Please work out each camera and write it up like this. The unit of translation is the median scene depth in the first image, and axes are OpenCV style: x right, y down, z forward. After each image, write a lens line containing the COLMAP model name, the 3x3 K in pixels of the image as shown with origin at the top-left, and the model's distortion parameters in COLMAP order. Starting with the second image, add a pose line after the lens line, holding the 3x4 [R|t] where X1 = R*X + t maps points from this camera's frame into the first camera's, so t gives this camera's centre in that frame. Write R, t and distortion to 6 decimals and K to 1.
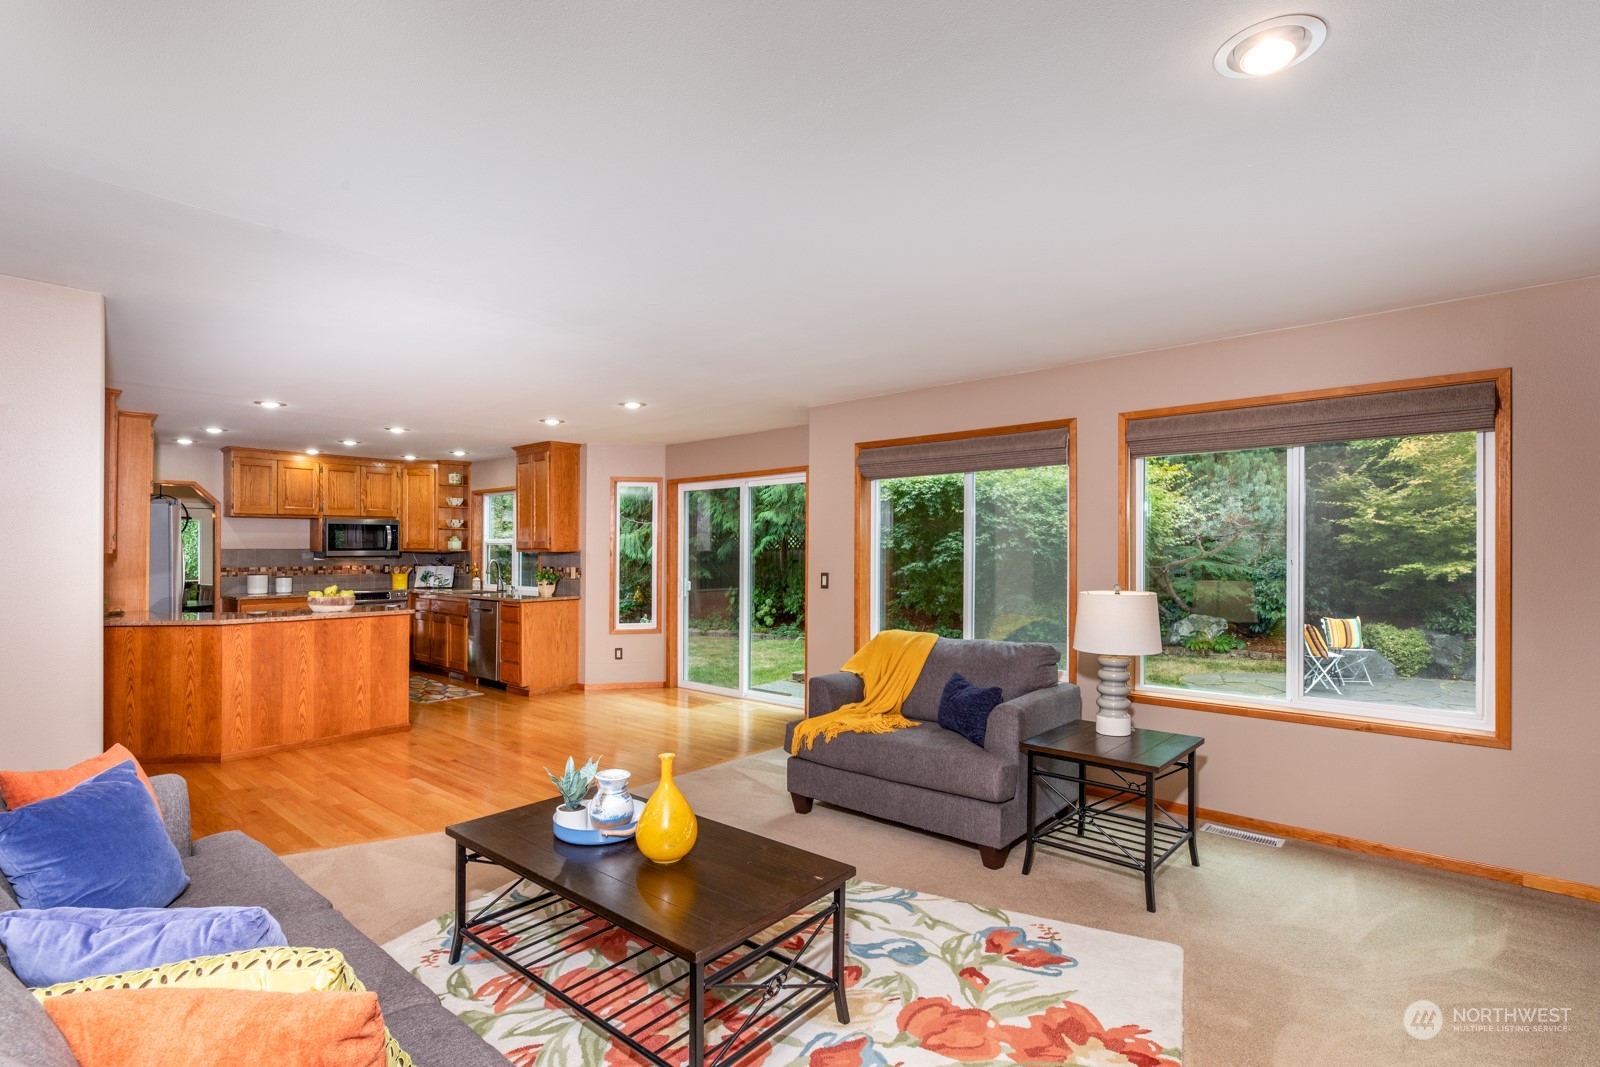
lens RADIAL K [[762.0, 0, 779.2], [0, 762.0, 545.9], [0, 0, 1]] dist [0.003480, -0.000409]
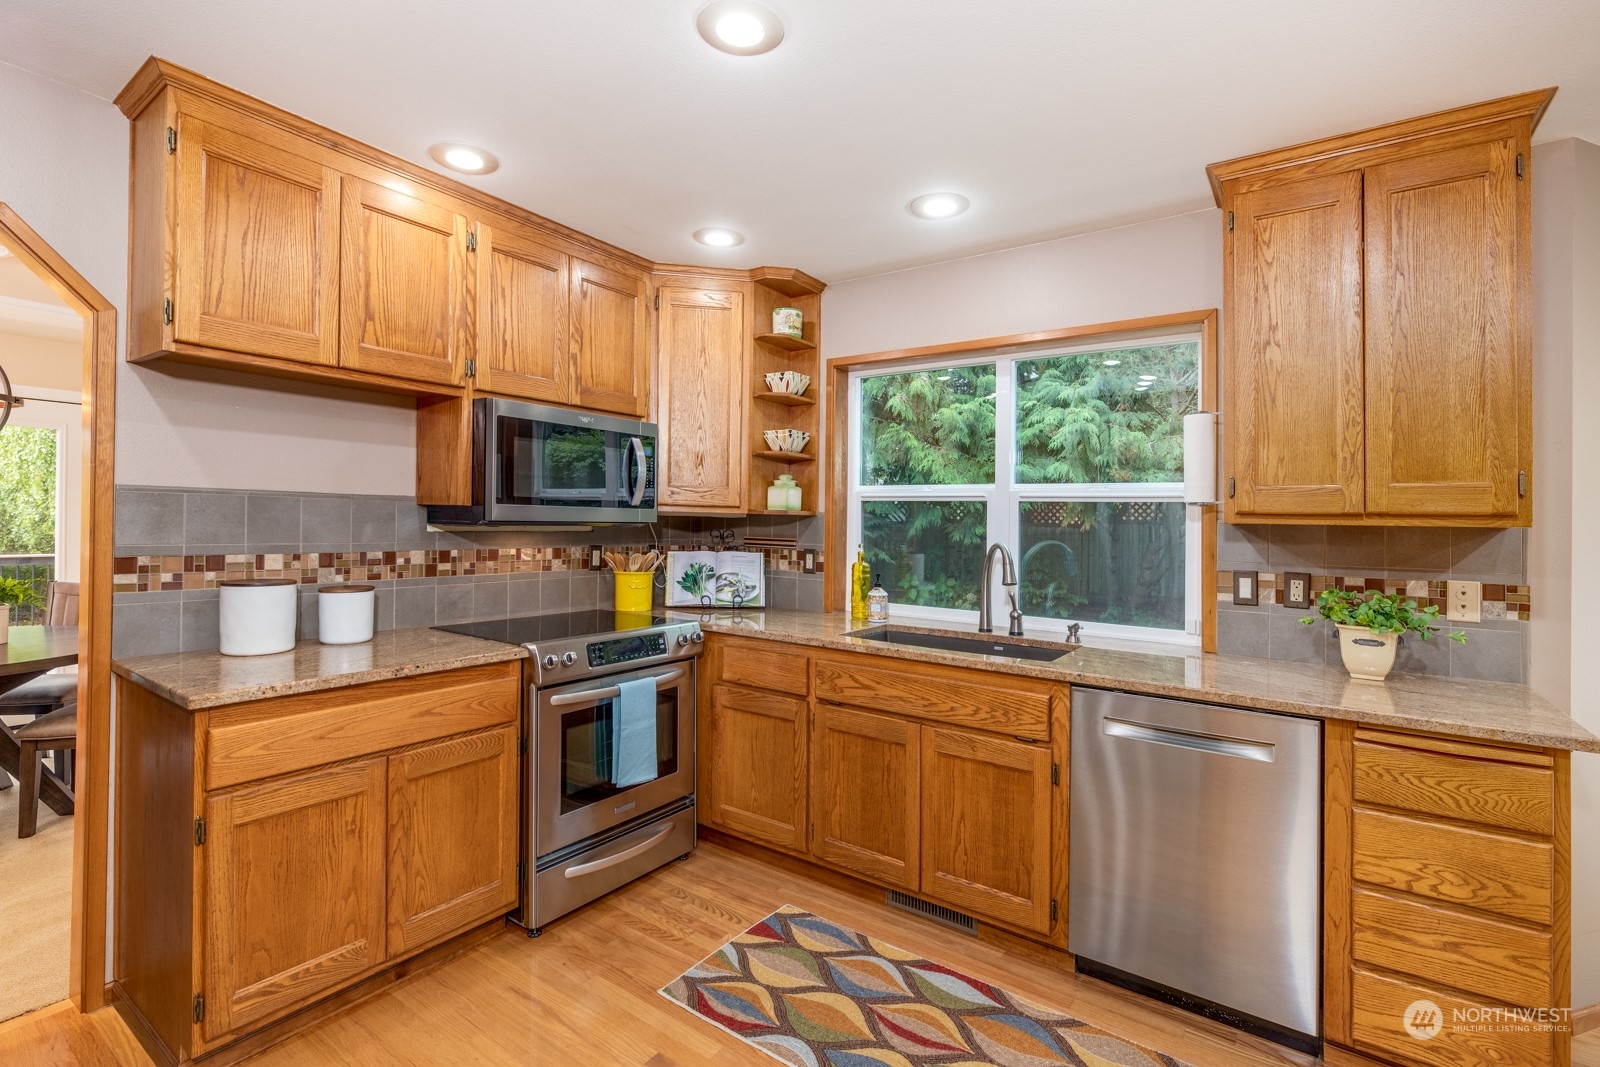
lens RADIAL K [[743.8, 0, 795.8], [0, 743.8, 524.1], [0, 0, 1]] dist [0.001606, -0.002605]
pose [[0.993118, 0.022197, 0.114996, -0.535917], [-0.023342, 0.999690, 0.008626, 0.009620], [-0.114769, -0.011251, 0.993328, 0.729401]]
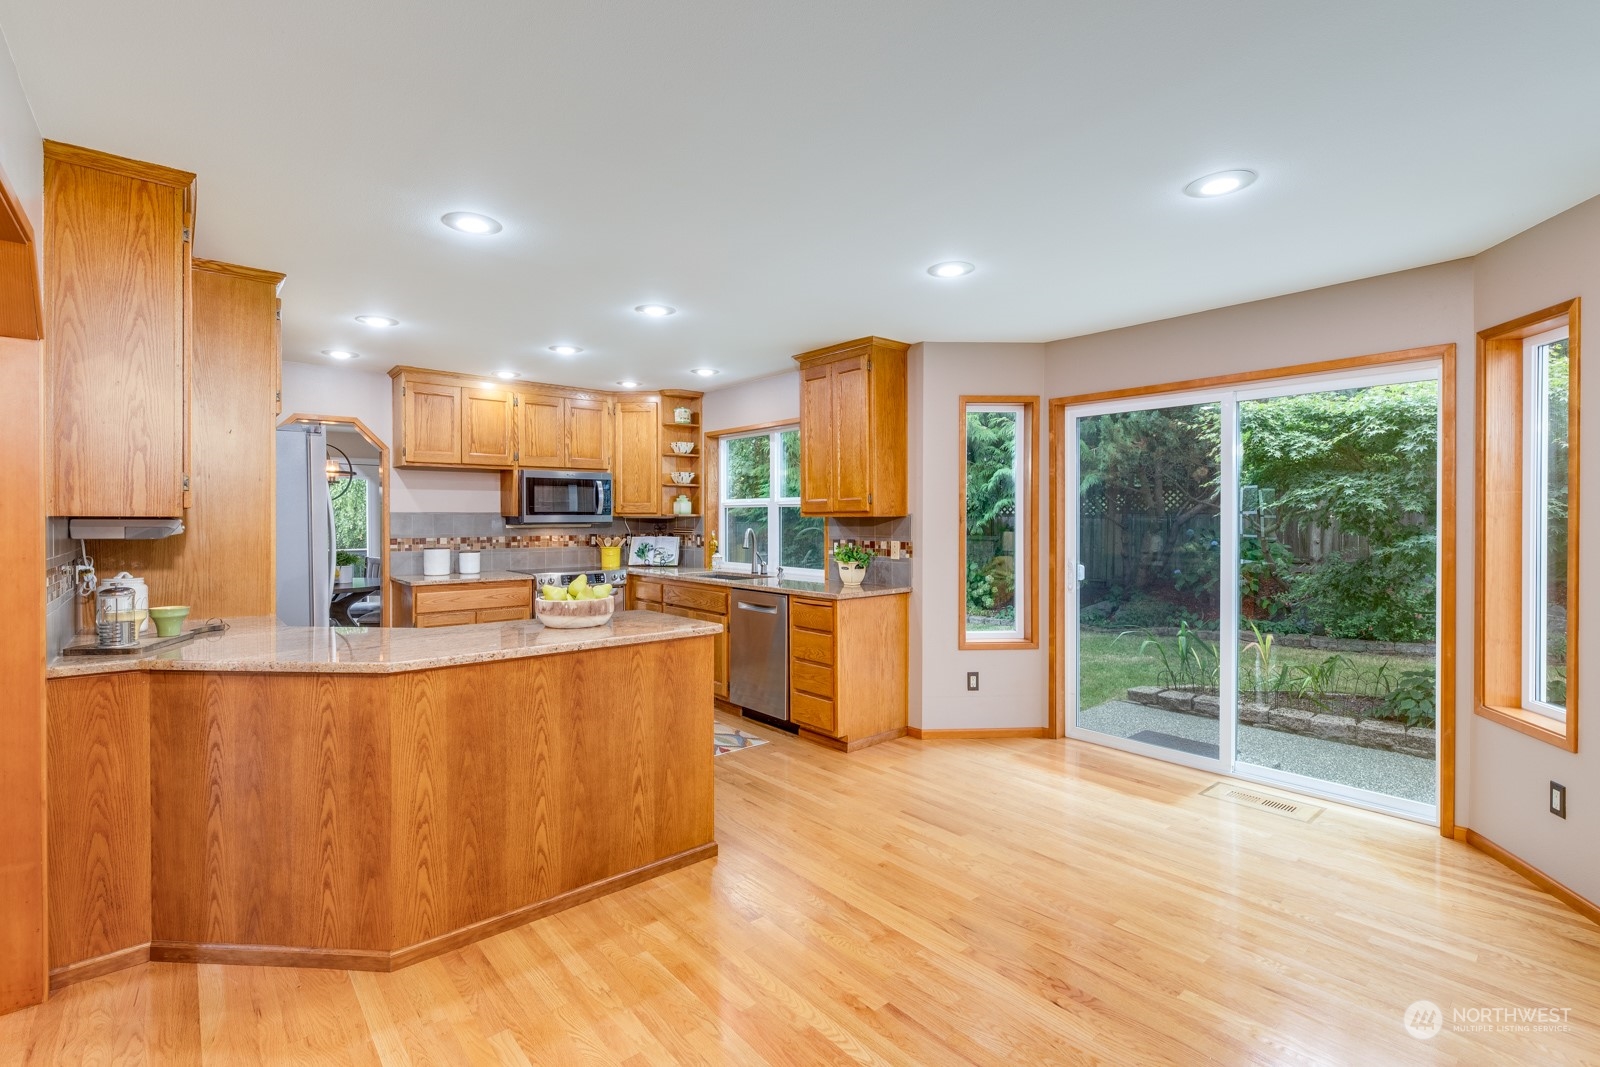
lens RADIAL K [[743.8, 0, 775.2], [0, 743.8, 526.4], [0, 0, 1]] dist [0.001606, -0.002605]
pose [[0.987652, 0.002499, -0.156641, -0.264378], [0.000183, 0.999854, 0.017104, 0.005133], [0.156661, -0.016921, 0.987508, 0.365640]]
